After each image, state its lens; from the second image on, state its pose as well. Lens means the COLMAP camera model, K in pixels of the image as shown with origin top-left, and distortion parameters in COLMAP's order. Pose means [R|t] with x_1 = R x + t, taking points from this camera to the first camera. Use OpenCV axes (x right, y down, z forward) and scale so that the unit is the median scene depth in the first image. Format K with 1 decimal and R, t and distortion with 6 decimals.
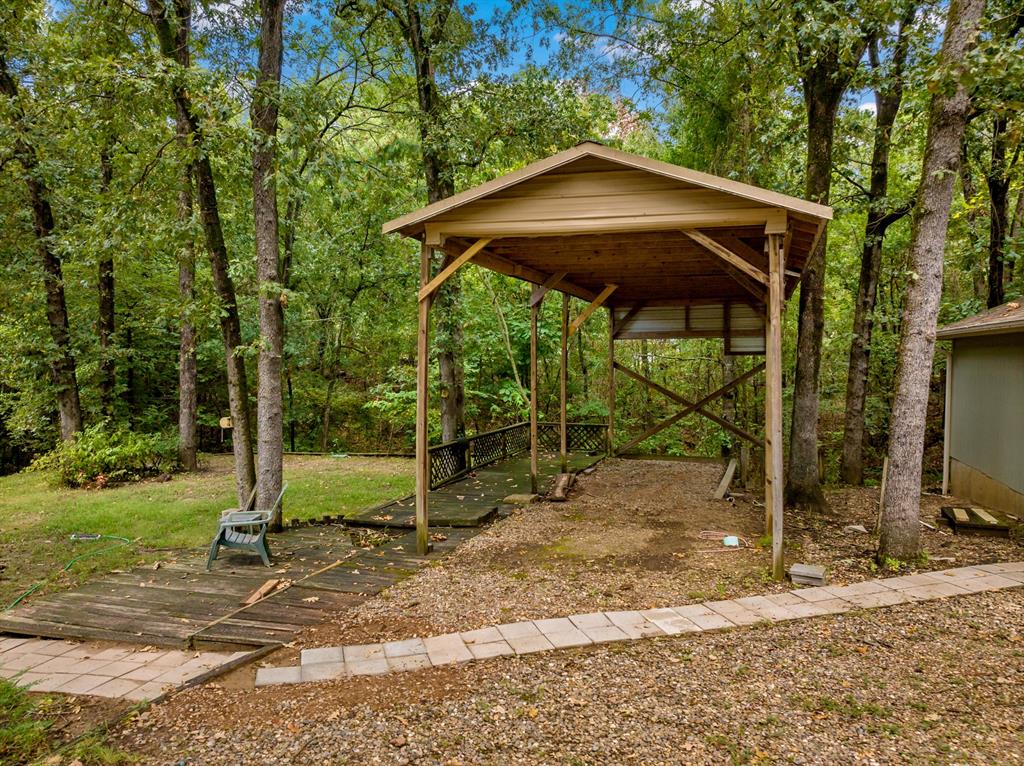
lens RADIAL K [[730.8, 0, 514.0], [0, 730.8, 360.3], [0, 0, 1]] dist [-0.029295, -0.001273]
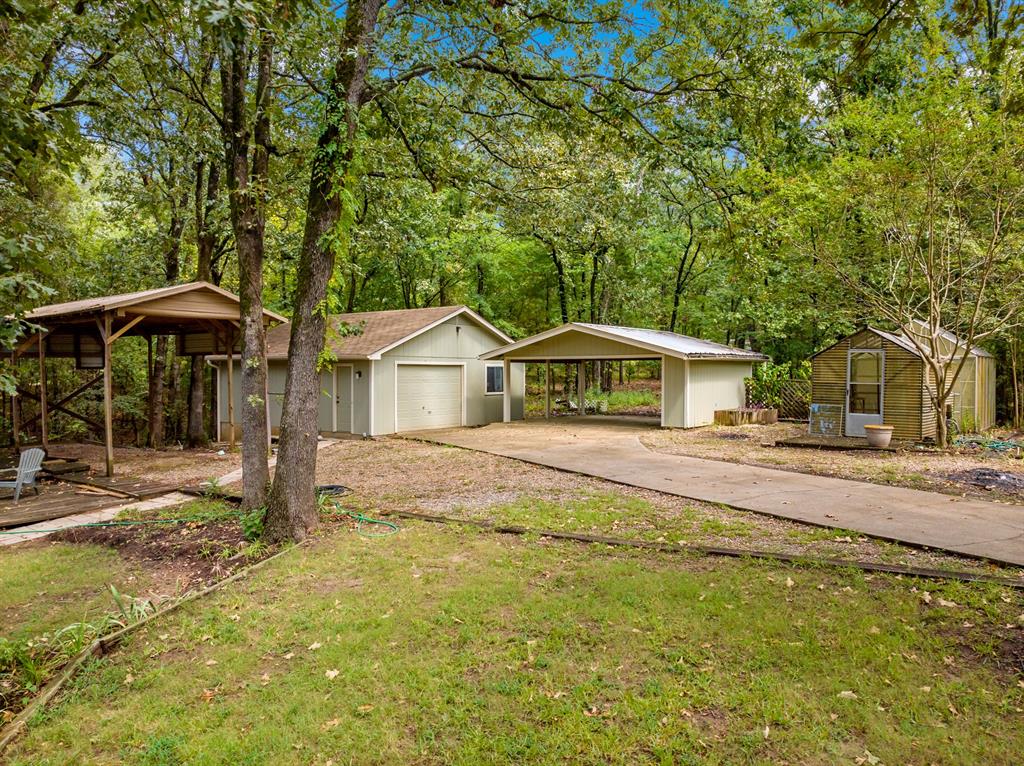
lens RADIAL K [[712.9, 0, 514.4], [0, 712.9, 424.2], [0, 0, 1]] dist [0.003674, -0.000193]
pose [[0.338678, -0.079807, 0.937512, -1.694820], [0.007680, 0.996598, 0.082062, -0.018304], [-0.940871, -0.020592, 0.338138, -0.708178]]
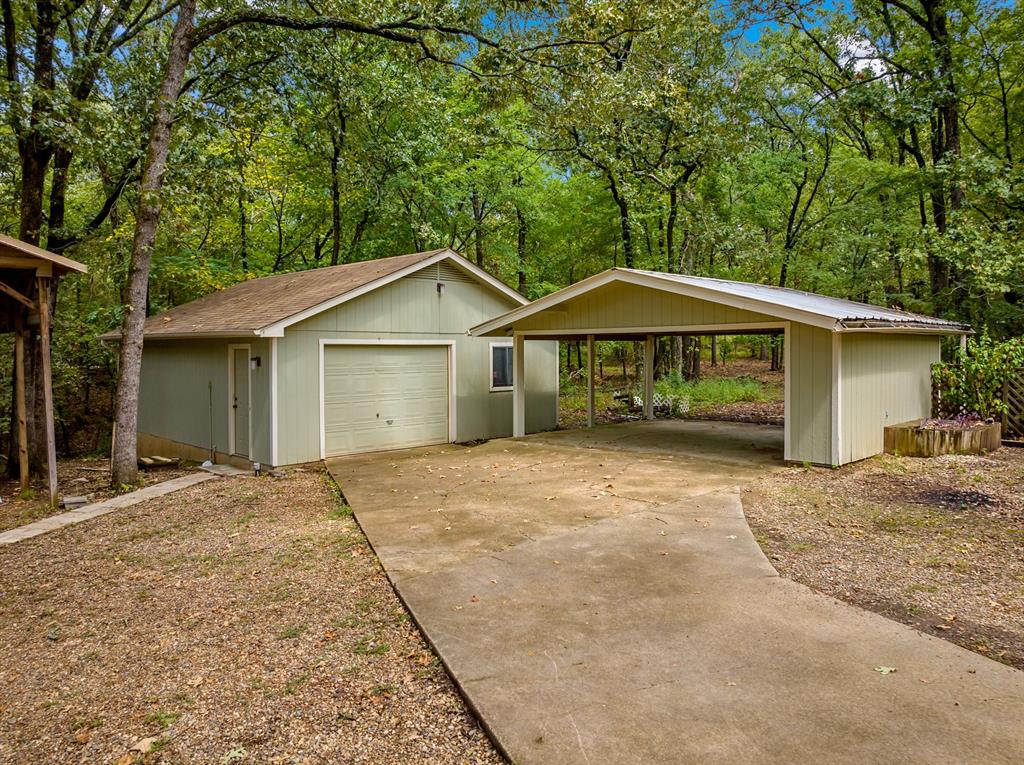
lens RADIAL K [[724.0, 0, 519.2], [0, 724.0, 381.8], [0, 0, 1]] dist [-0.023414, -0.003214]
pose [[0.447163, -0.053924, 0.892825, -0.491966], [0.015413, 0.998497, 0.052587, -0.021708], [-0.894320, -0.009754, 0.447323, -0.489549]]
